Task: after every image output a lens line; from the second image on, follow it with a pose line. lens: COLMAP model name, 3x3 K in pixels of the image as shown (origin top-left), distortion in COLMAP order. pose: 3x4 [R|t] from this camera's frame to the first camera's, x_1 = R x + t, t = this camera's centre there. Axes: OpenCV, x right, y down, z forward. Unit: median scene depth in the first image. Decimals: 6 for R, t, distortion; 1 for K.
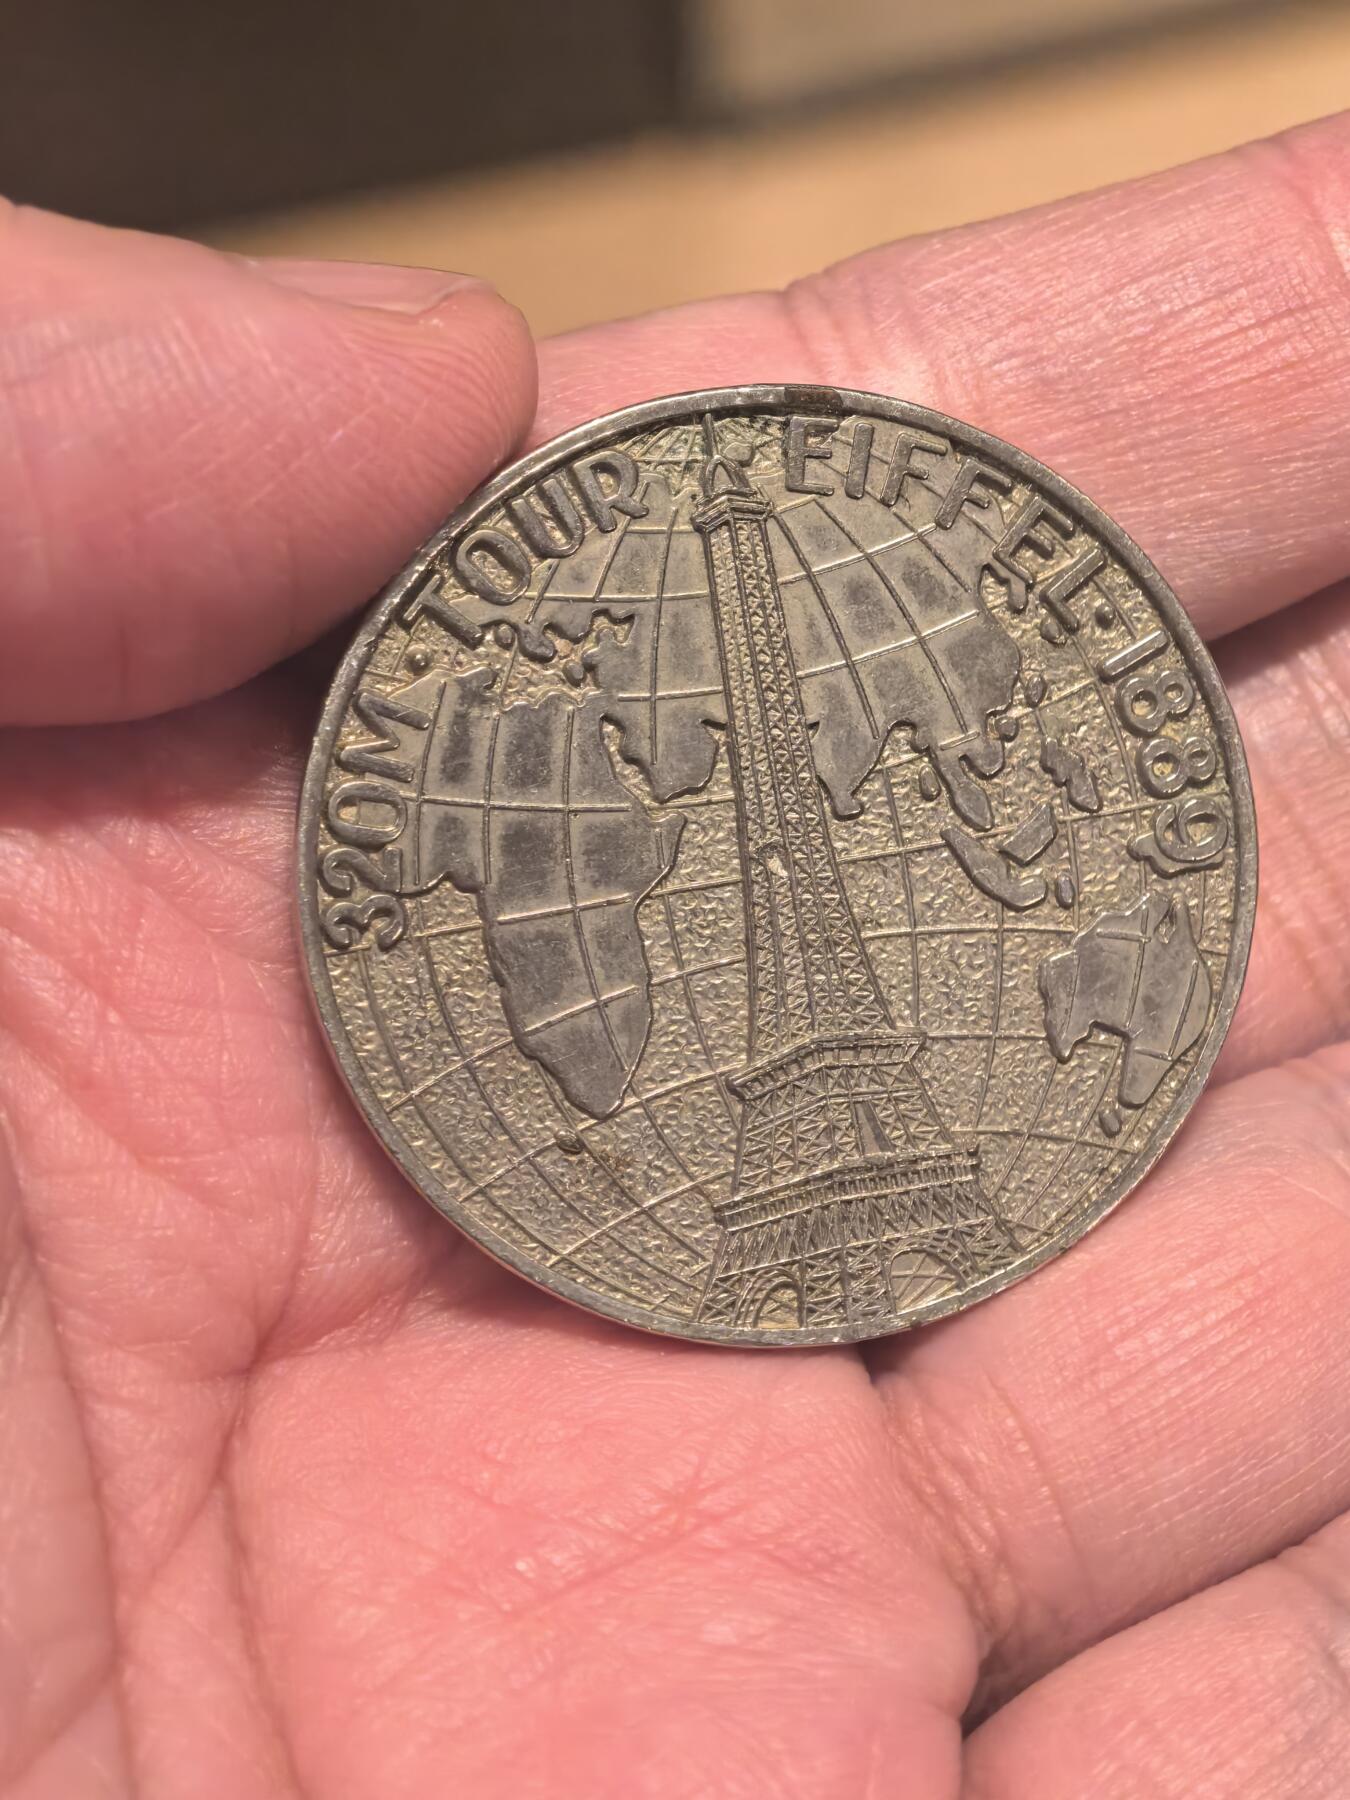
lens RADIAL K [[4978.1, 0, 674.3], [0, 4978.1, 900.3], [0, 0, 1]] dist [0.089419, 0.000000]
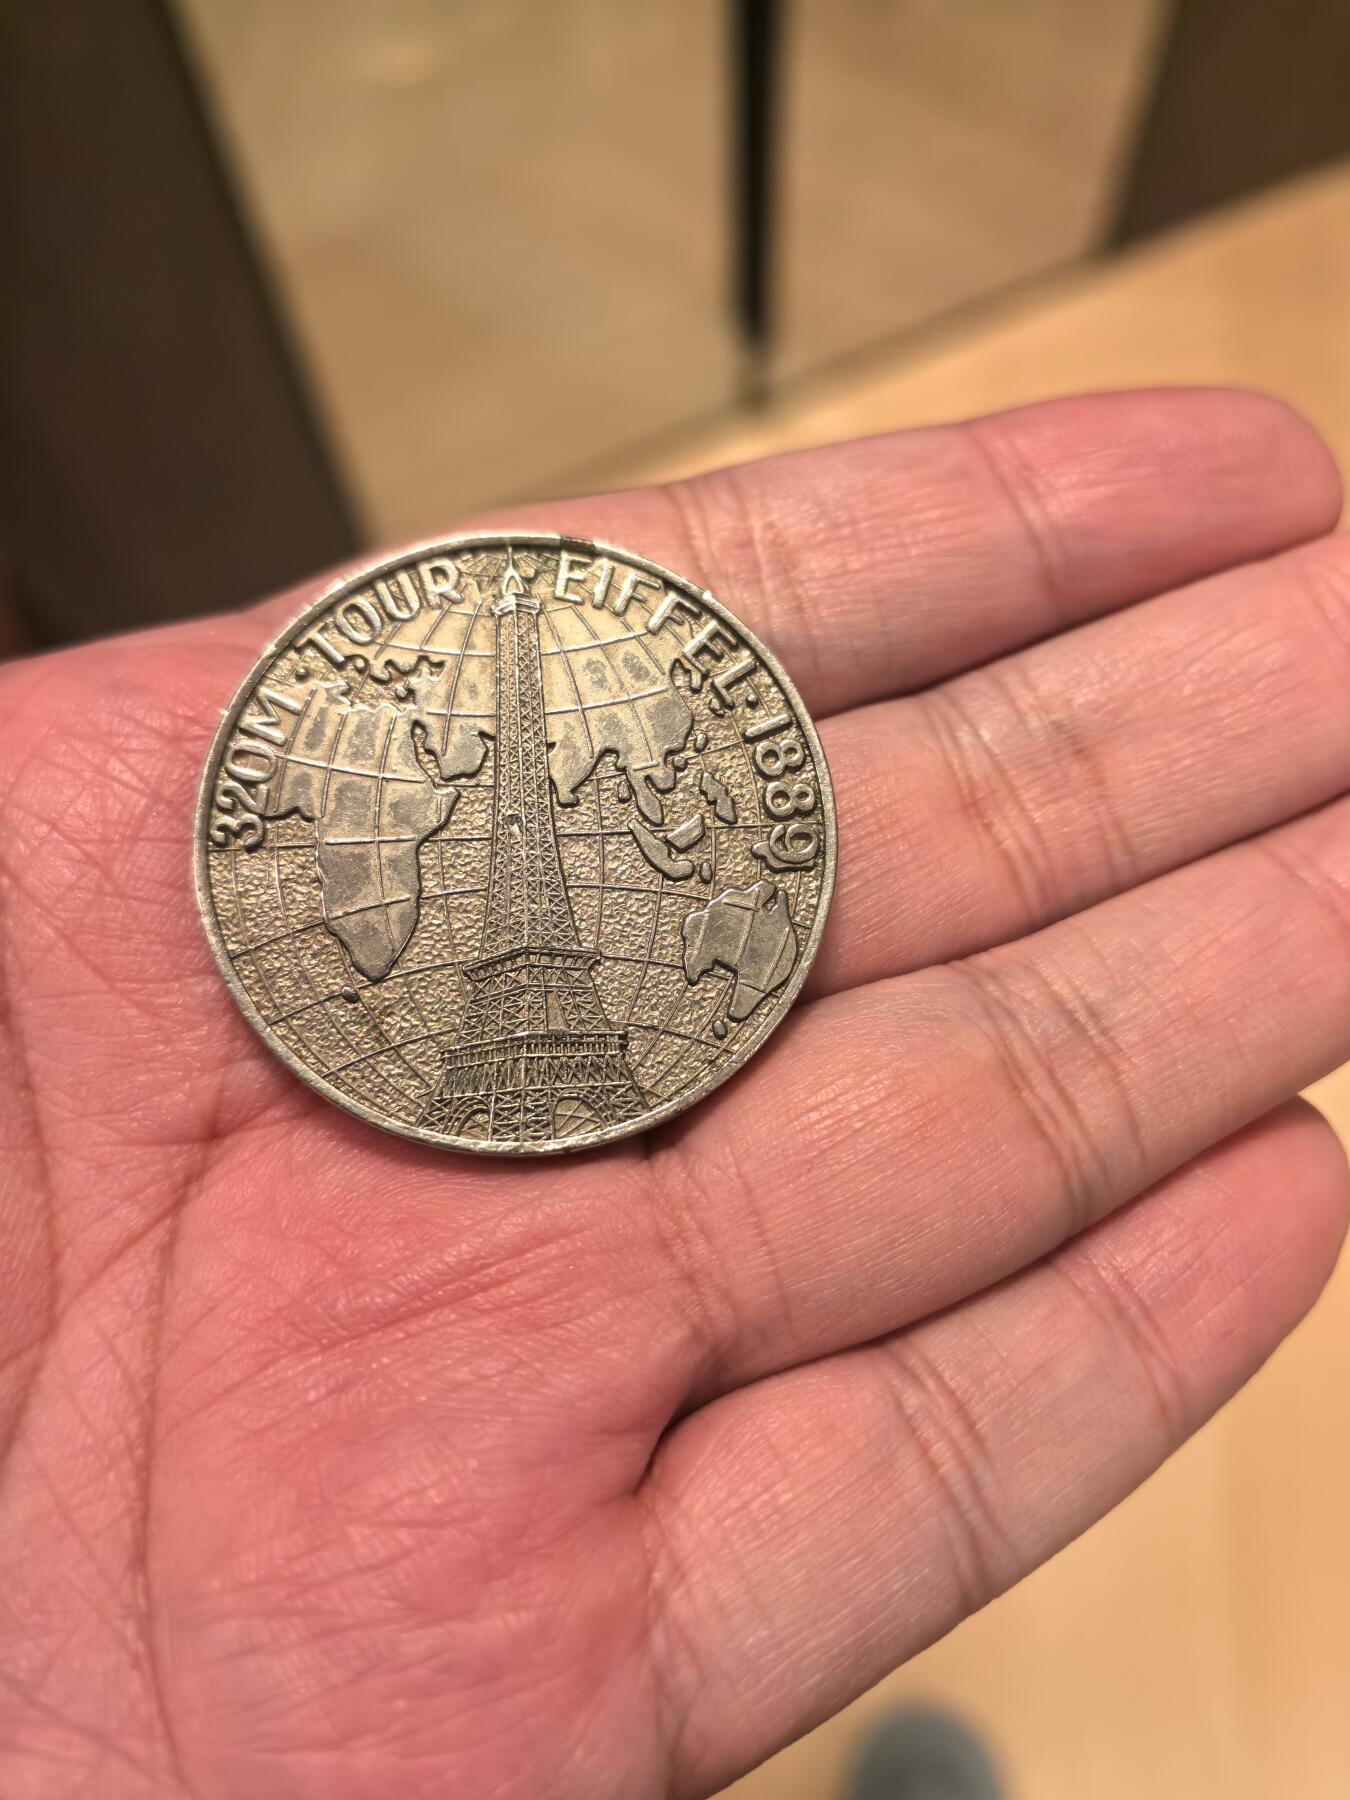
lens RADIAL K [[1298.5, 0, 679.5], [0, 1298.5, 897.4], [0, 0, 1]] dist [0.031140, -0.000764]
pose [[0.989418, 0.099143, -0.105940, 0.113472], [-0.119131, 0.971888, -0.203080, 0.086853], [0.082828, 0.213551, 0.973414, 0.621327]]
